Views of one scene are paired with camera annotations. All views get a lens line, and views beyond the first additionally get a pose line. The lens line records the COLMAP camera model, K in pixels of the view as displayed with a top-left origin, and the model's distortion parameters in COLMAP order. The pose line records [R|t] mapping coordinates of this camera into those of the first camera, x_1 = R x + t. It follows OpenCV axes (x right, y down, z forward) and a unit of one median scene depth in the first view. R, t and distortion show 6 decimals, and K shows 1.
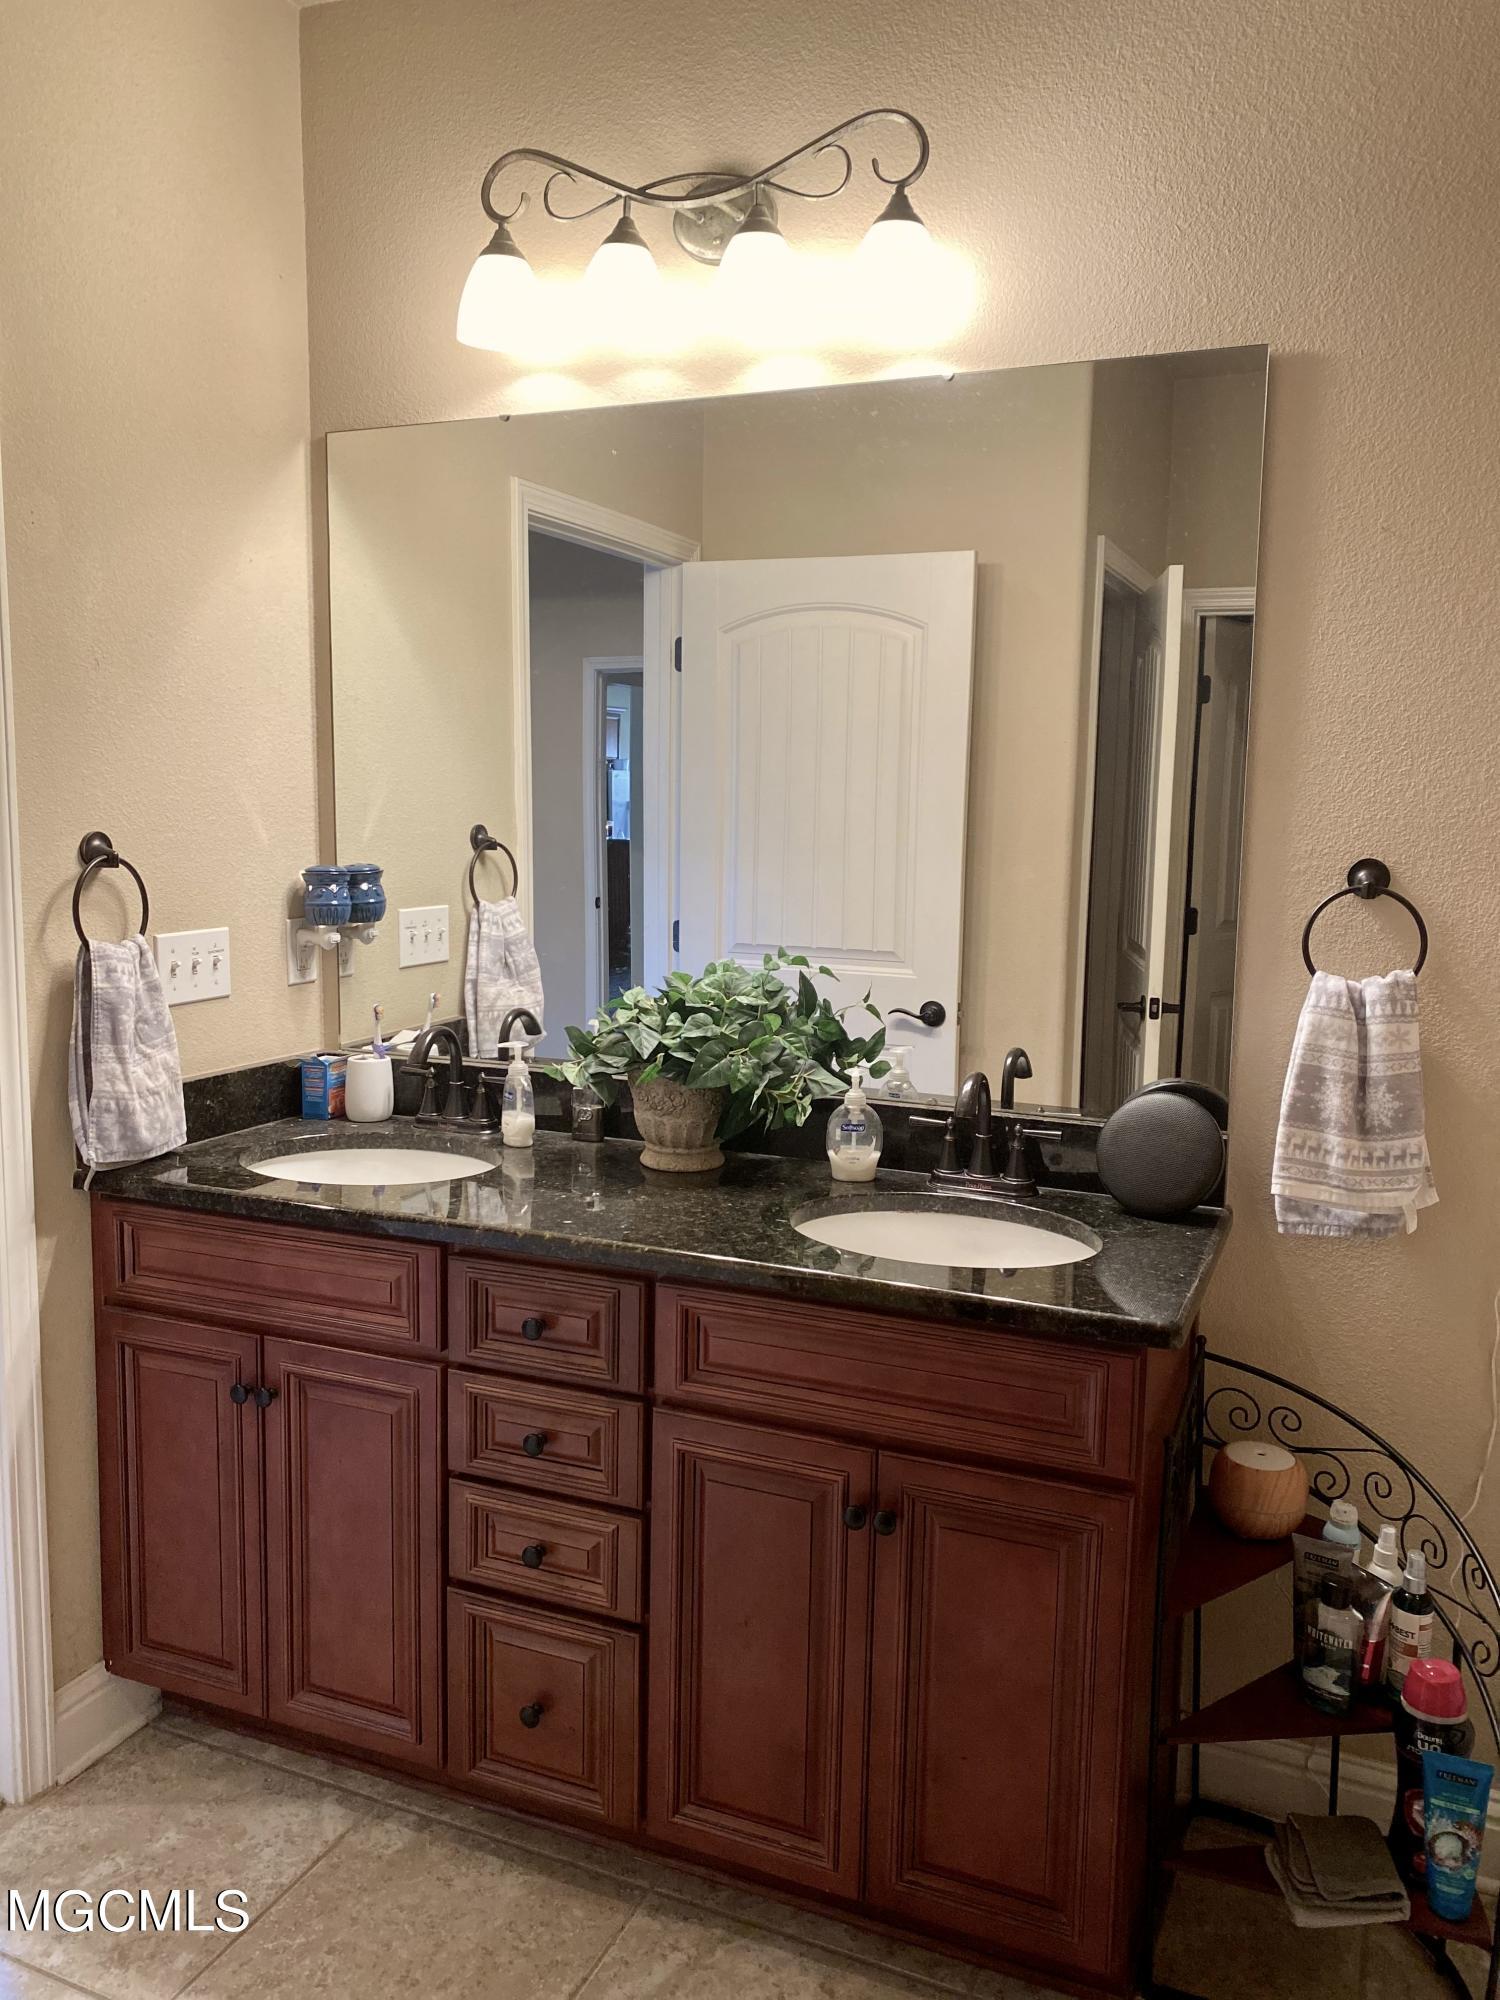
lens RADIAL K [[1549.3, 0, 750.0], [0, 1549.3, 1000.0], [0, 0, 1]] dist [-0.003793, -0.001657]
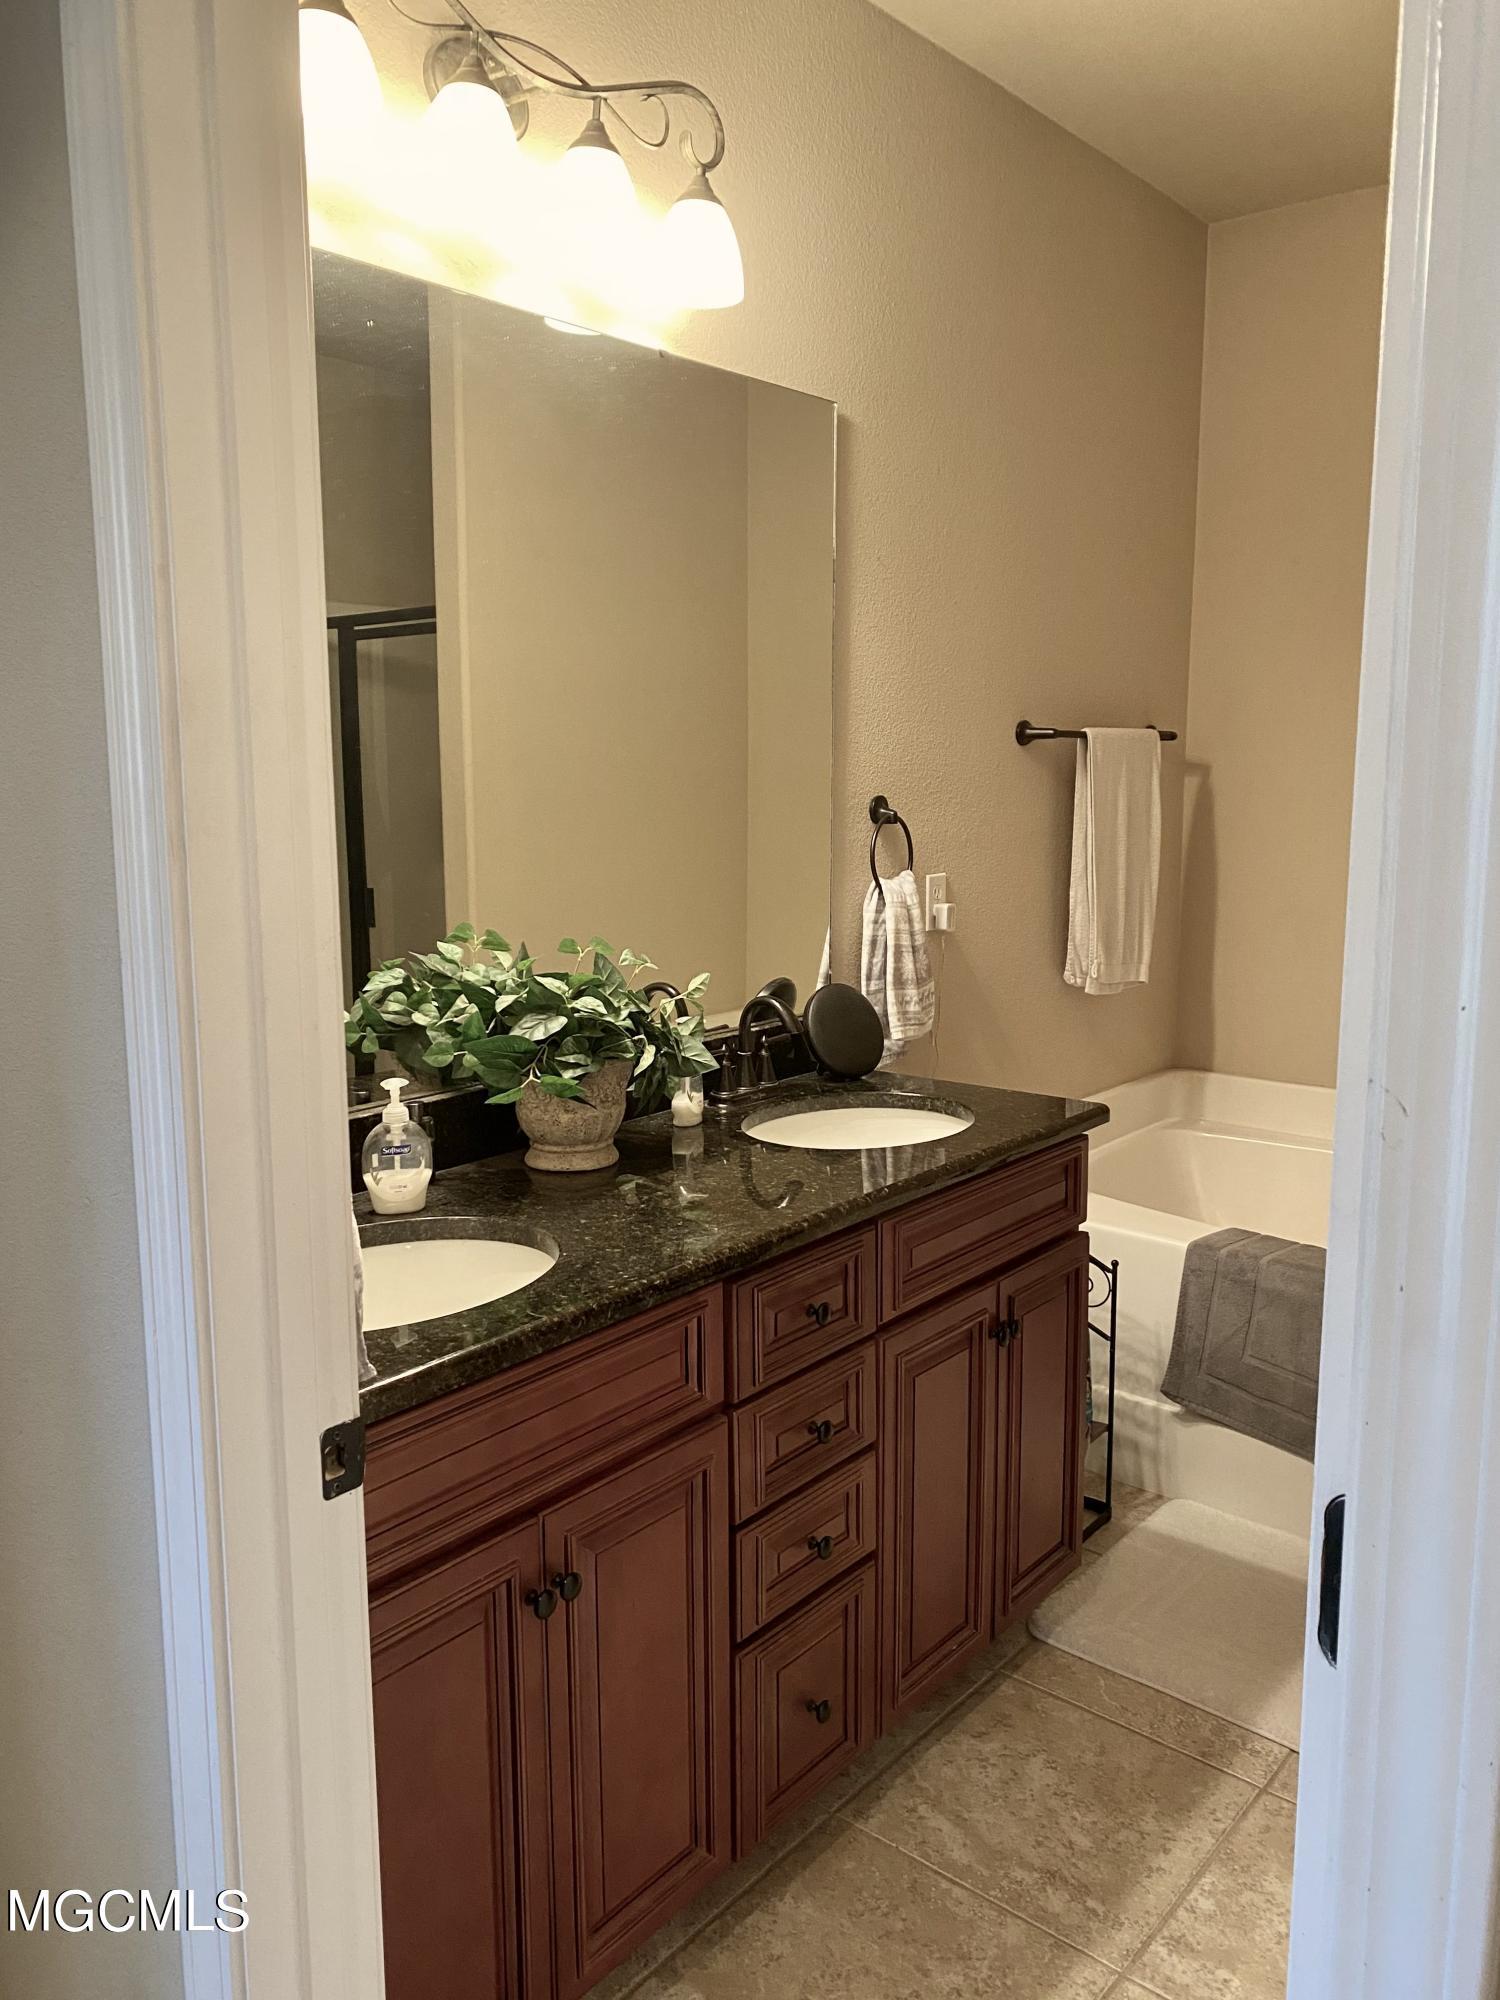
lens RADIAL K [[1534.6, 0, 750.0], [0, 1534.6, 1000.0], [0, 0, 1]] dist [0.027457, -0.017248]
pose [[0.285818, -0.170233, 0.943042, -0.991379], [0.126398, 0.982194, 0.138992, -0.117234], [-0.949912, 0.079472, 0.302245, 0.710768]]
